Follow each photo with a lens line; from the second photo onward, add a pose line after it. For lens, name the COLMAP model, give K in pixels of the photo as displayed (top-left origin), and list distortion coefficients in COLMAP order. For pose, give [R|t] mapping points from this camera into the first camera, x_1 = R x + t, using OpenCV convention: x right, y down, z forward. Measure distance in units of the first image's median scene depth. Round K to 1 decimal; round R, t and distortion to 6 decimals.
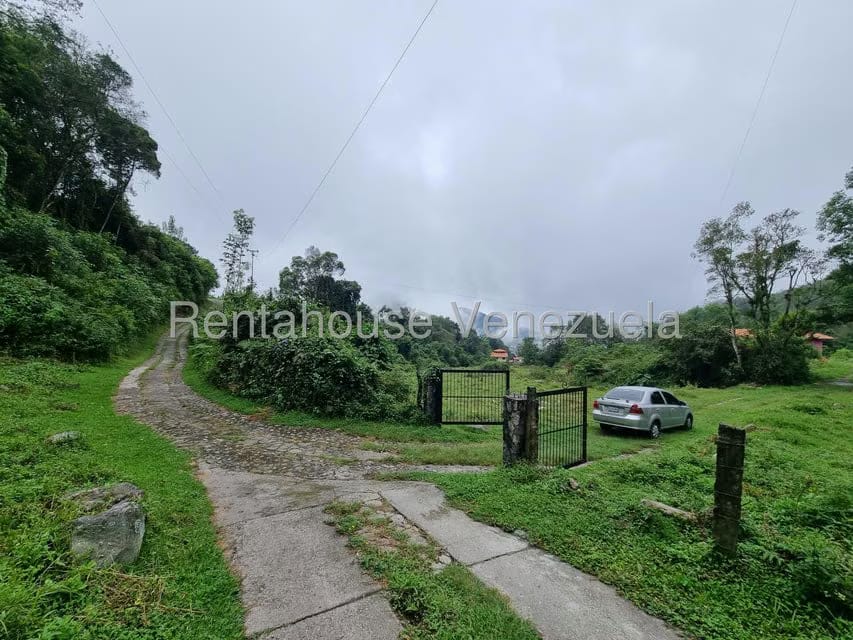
lens RADIAL K [[345.9, 0, 425.6], [0, 345.9, 323.8], [0, 0, 1]] dist [0.000326, -0.002218]
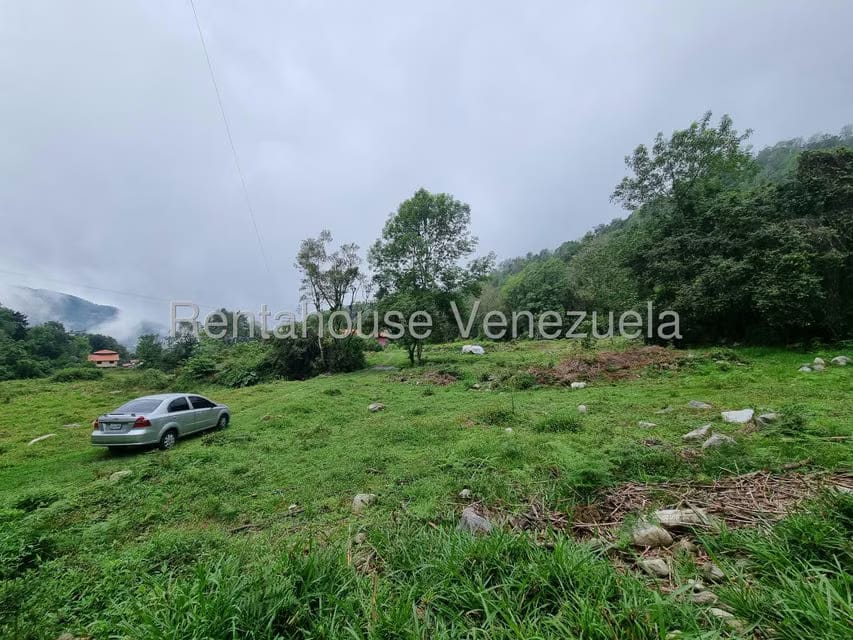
lens RADIAL K [[346.8, 0, 427.2], [0, 346.8, 322.5], [0, 0, 1]] dist [-0.001248, -0.000311]
pose [[0.588511, 0.031277, 0.807884, 0.281502], [-0.035274, 0.999293, -0.012991, -0.025479], [-0.807719, -0.020852, 0.589199, -0.117966]]
